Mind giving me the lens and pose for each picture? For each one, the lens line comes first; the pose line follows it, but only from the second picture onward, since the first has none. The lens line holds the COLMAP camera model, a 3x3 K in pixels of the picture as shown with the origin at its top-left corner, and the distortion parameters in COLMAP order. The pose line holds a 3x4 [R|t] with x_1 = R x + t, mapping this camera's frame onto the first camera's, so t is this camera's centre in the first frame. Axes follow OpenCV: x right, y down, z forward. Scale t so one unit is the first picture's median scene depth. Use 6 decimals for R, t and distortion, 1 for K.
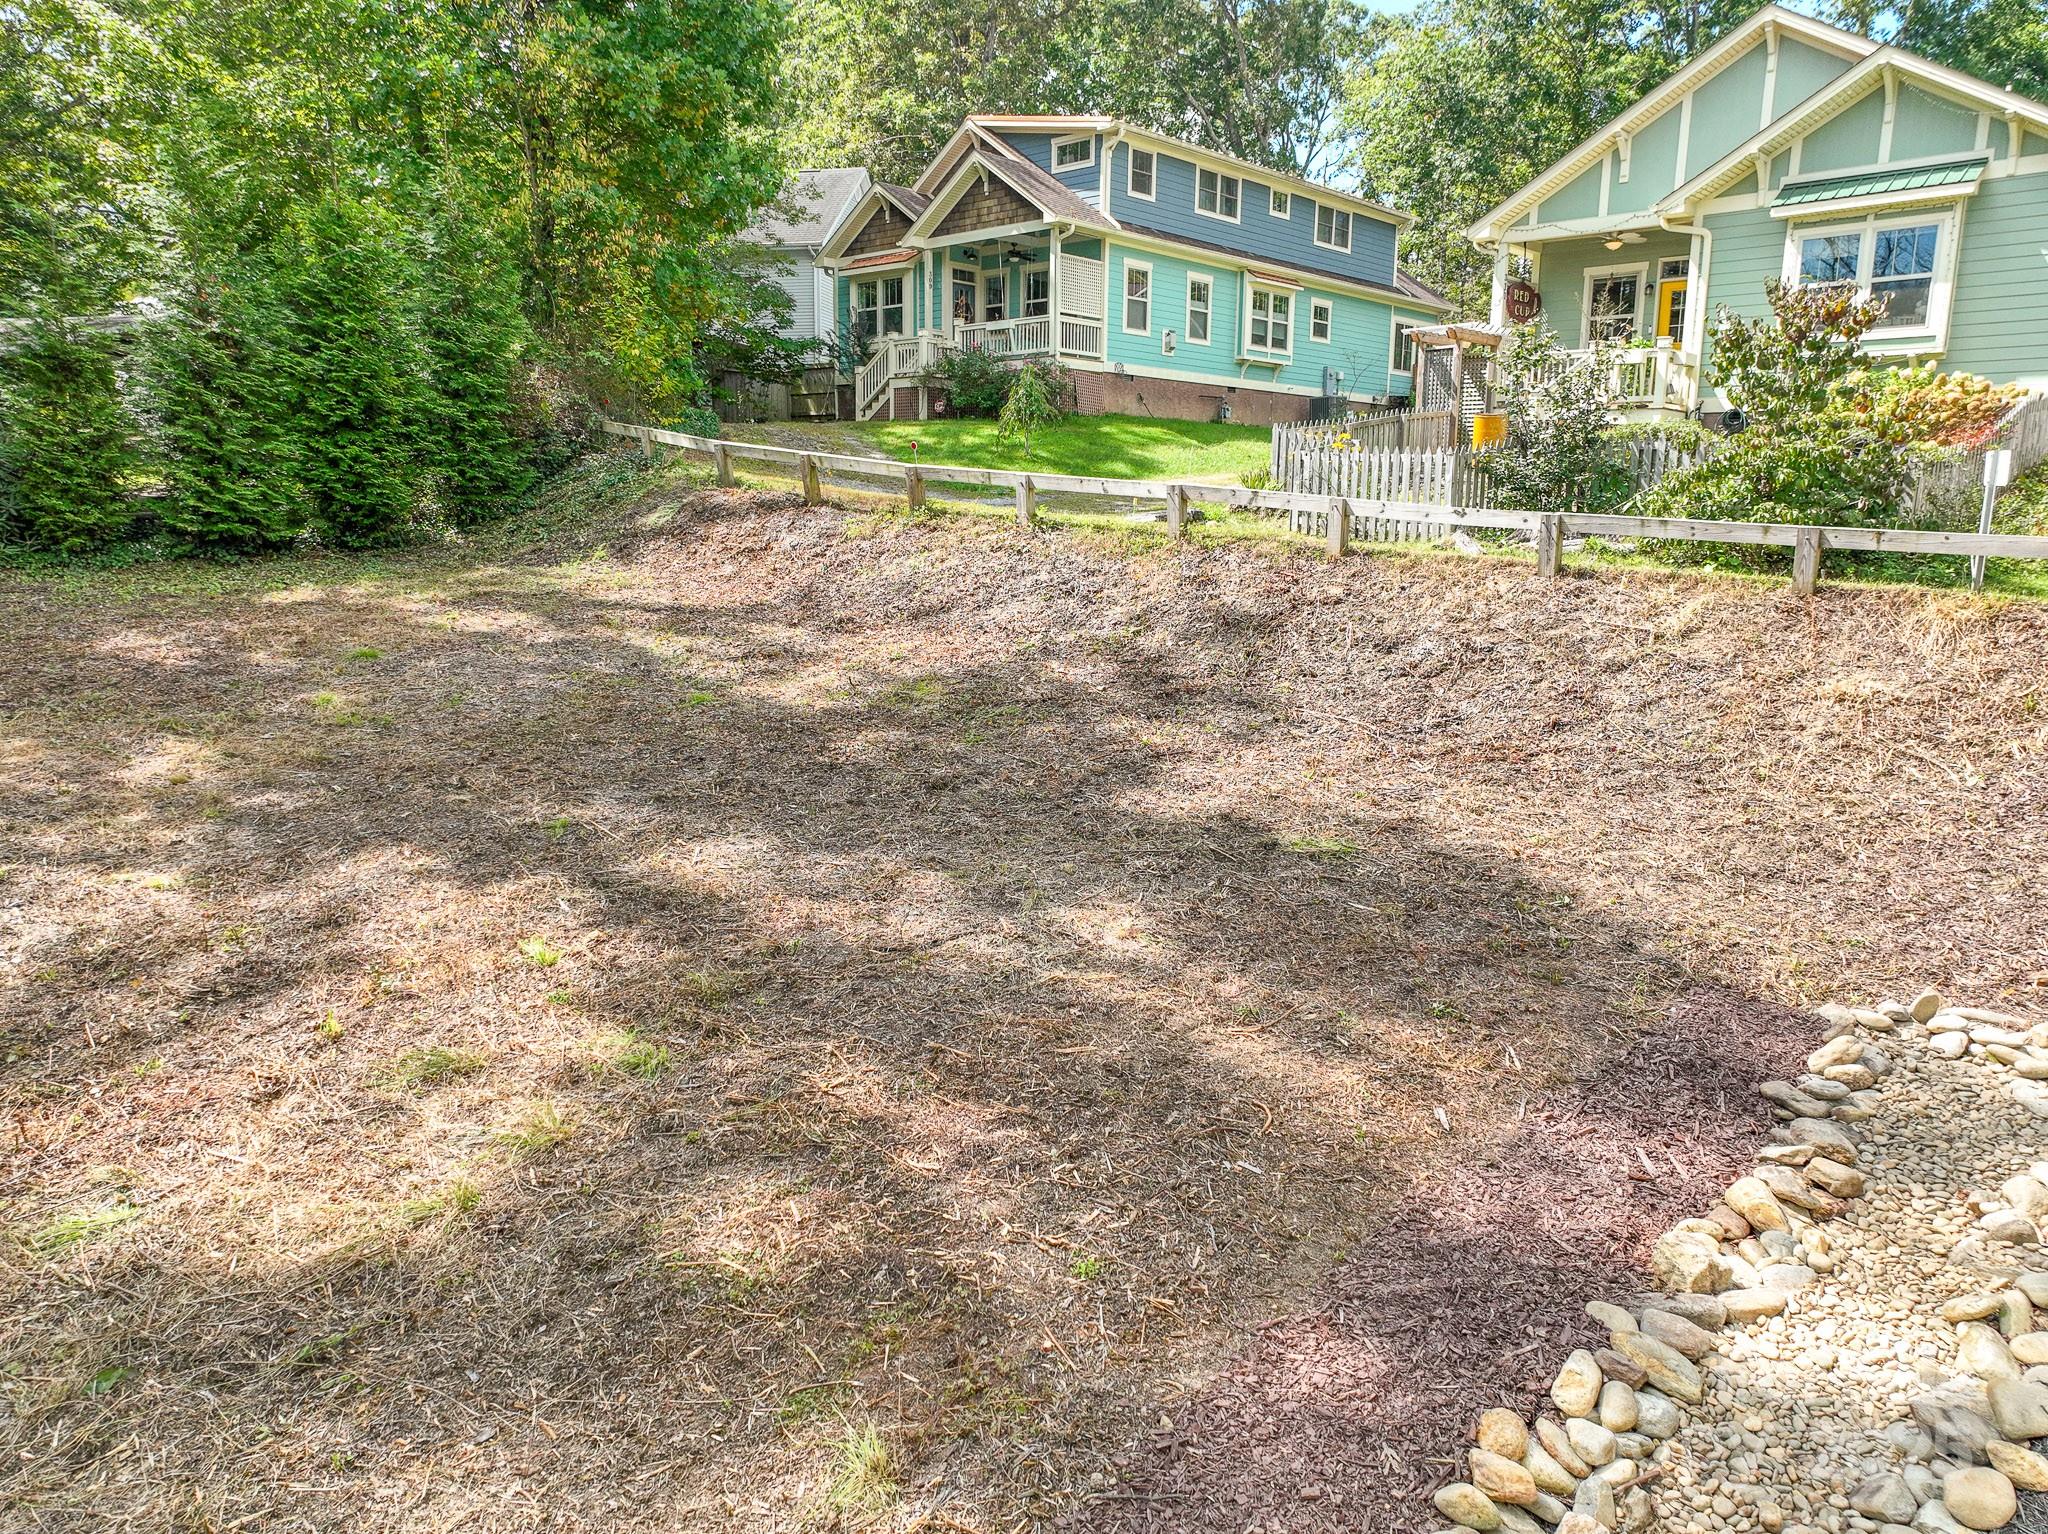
lens RADIAL K [[1438.6, 0, 1021.6], [0, 1438.6, 765.6], [0, 0, 1]] dist [-0.005283, 0.022493]
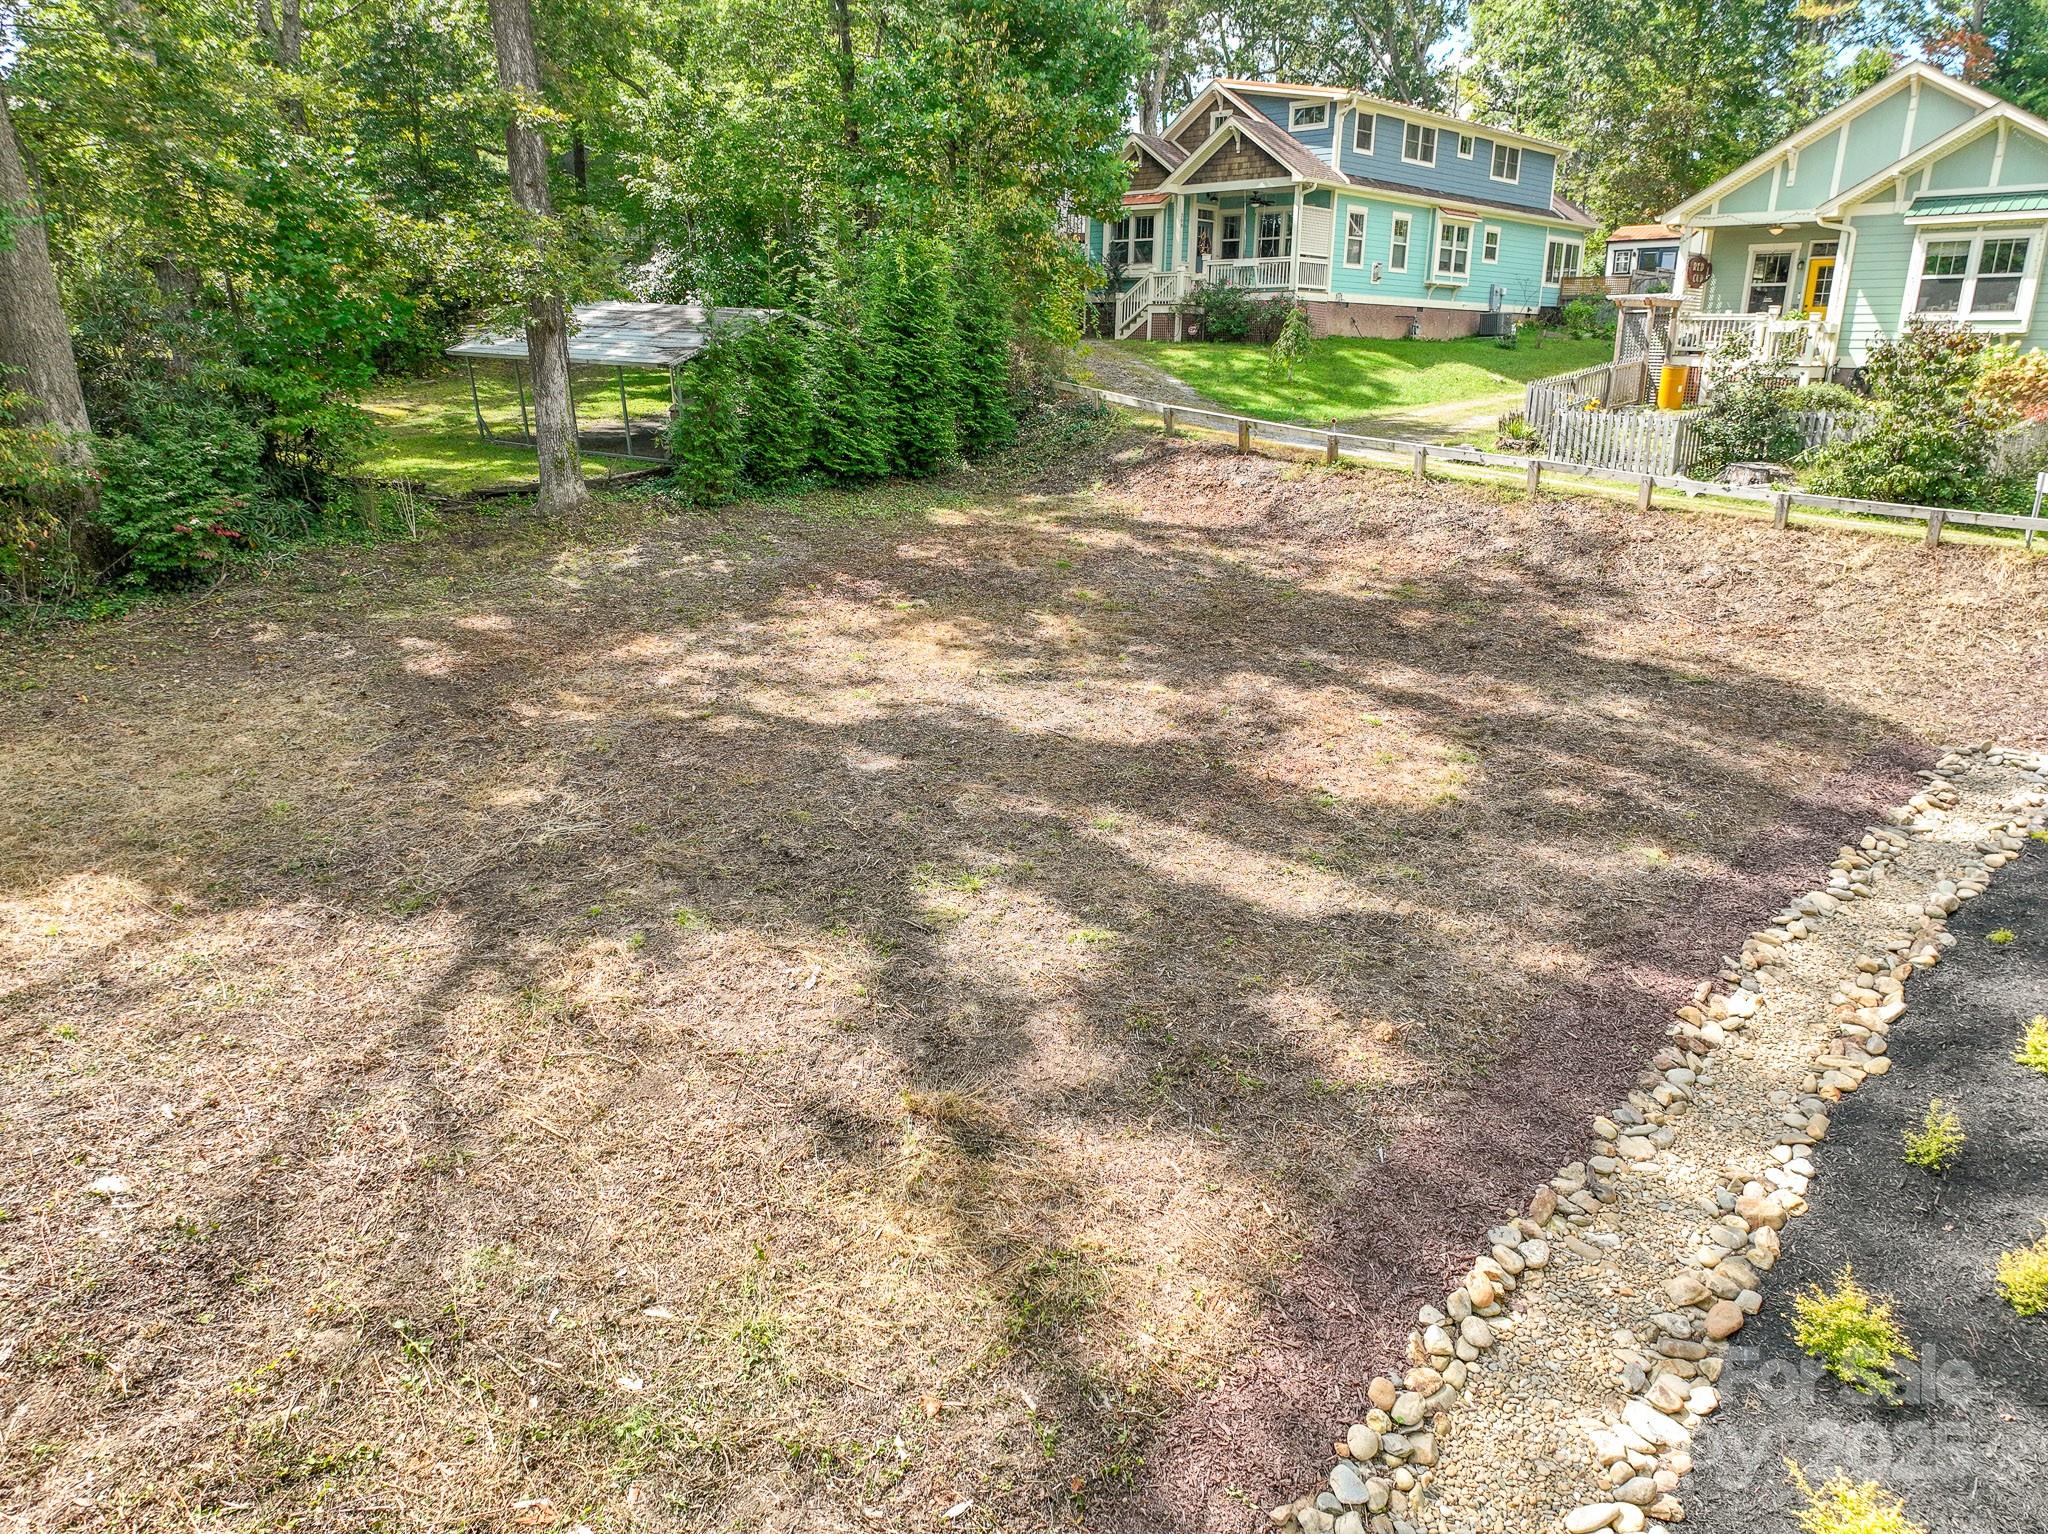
lens RADIAL K [[1438.6, 0, 1021.3], [0, 1438.6, 763.1], [0, 0, 1]] dist [-0.005283, 0.022493]
pose [[0.999627, 0.012101, -0.024495, -0.277413], [-0.009532, 0.994697, 0.102407, -0.010307], [0.025604, -0.102135, 0.994441, -0.431762]]
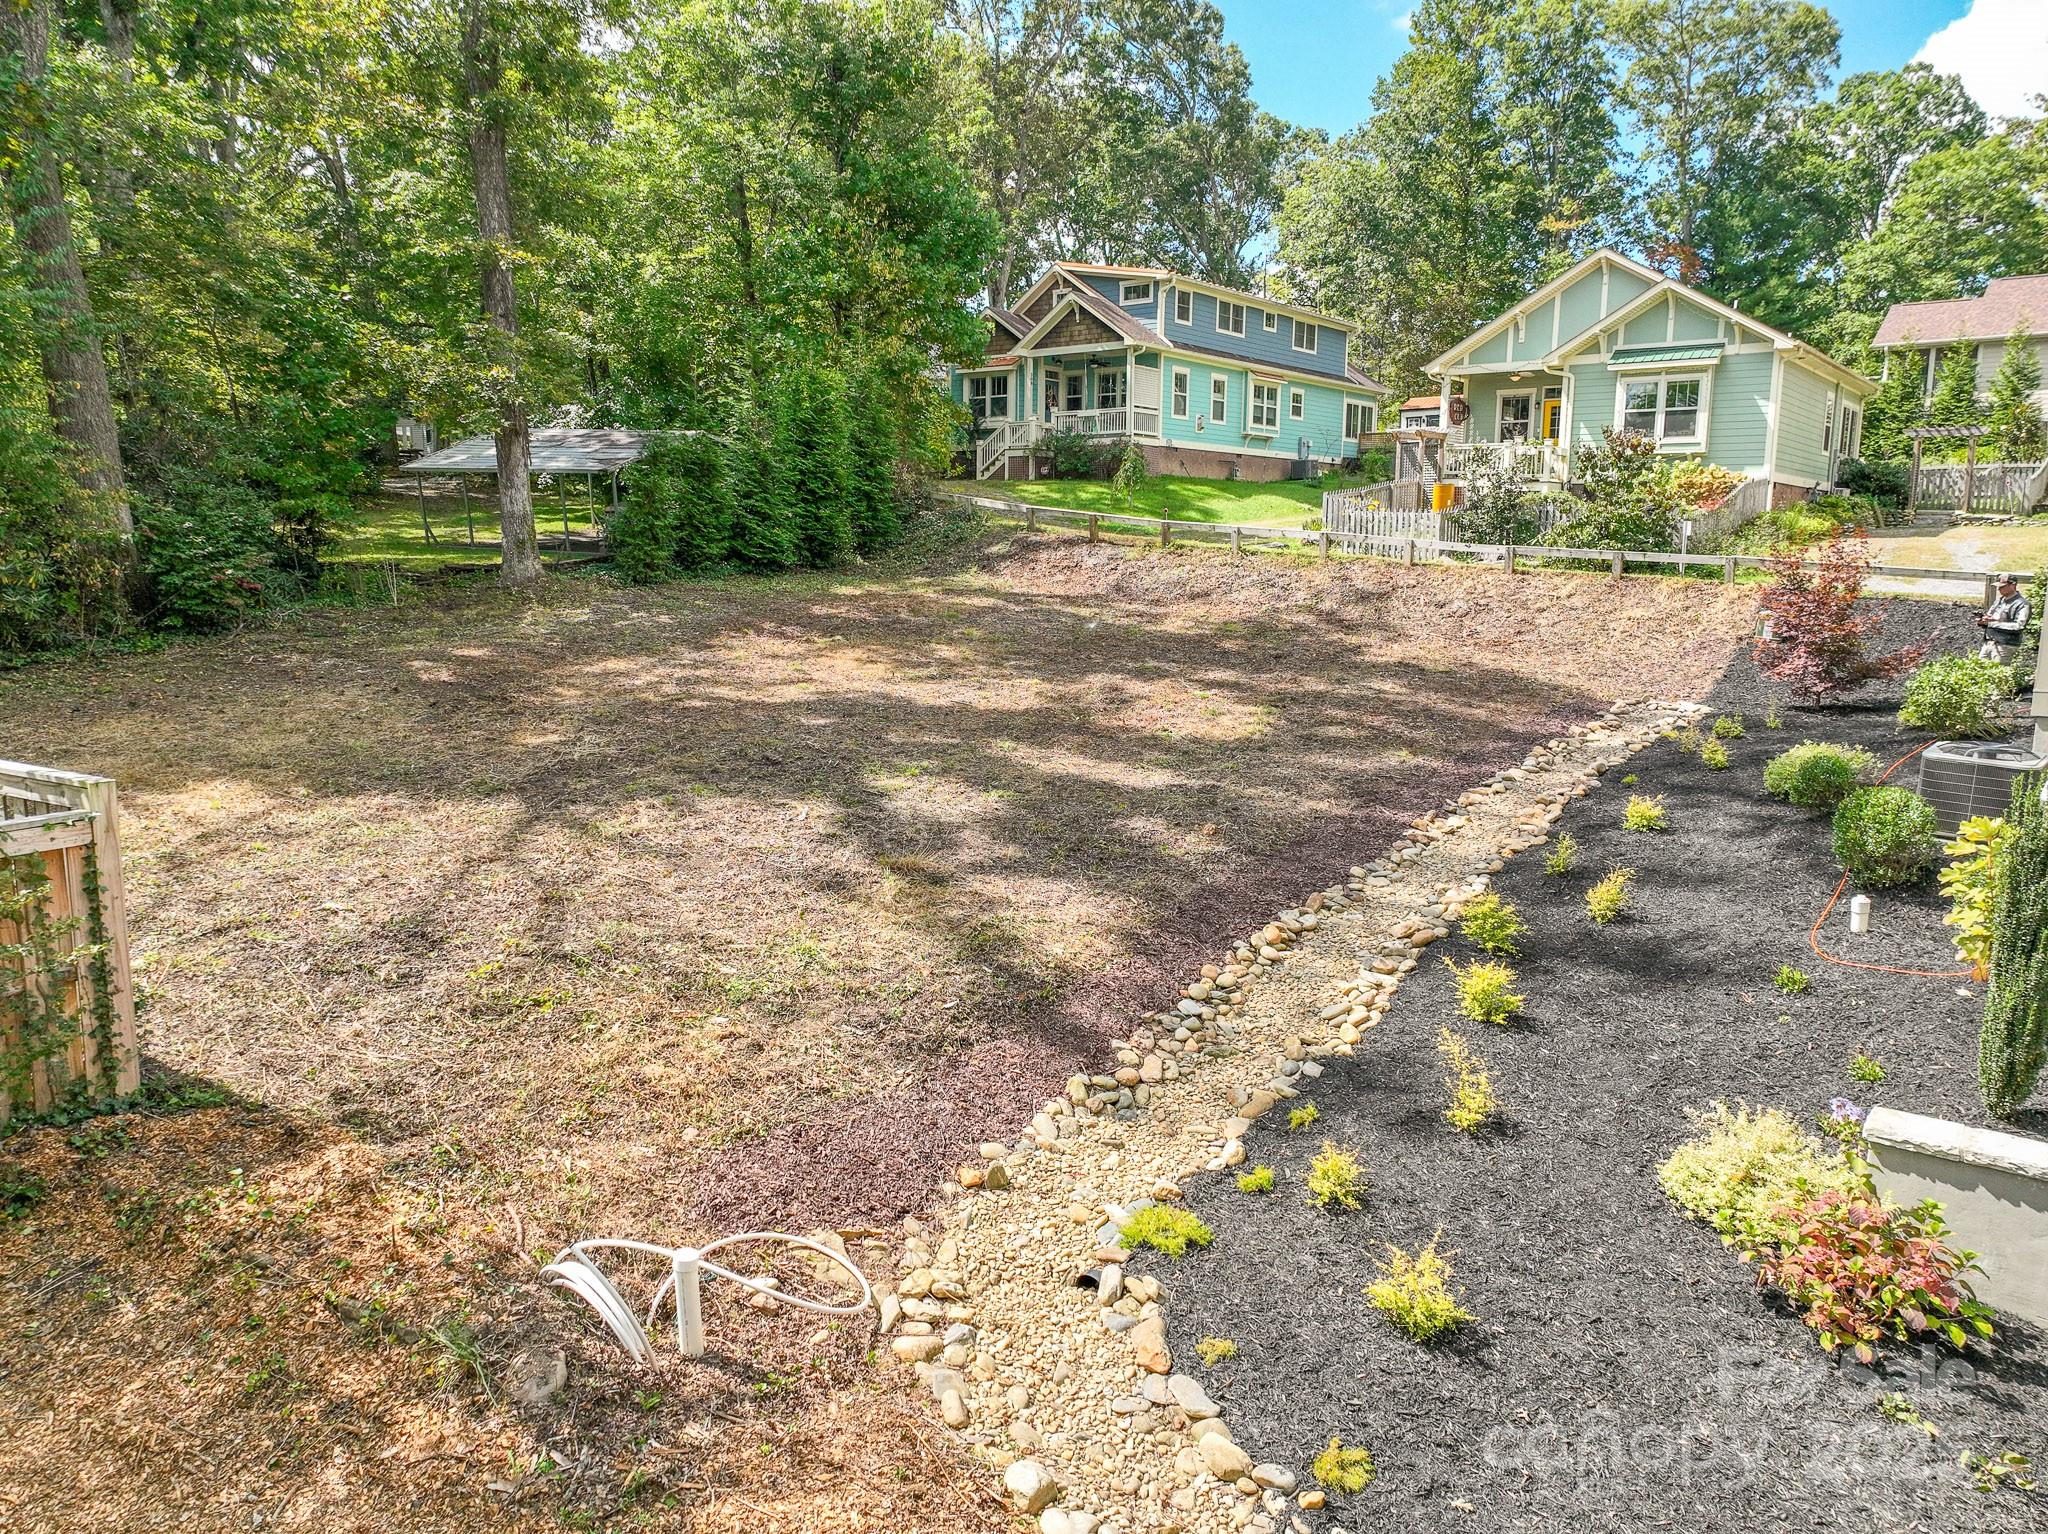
lens RADIAL K [[1438.6, 0, 1018.7], [0, 1438.6, 759.8], [0, 0, 1]] dist [-0.005283, 0.022493]
pose [[0.997317, -0.013147, 0.072016, -0.307396], [0.014953, 0.999586, -0.024599, 0.110622], [-0.071663, 0.025610, 0.997100, -0.643603]]
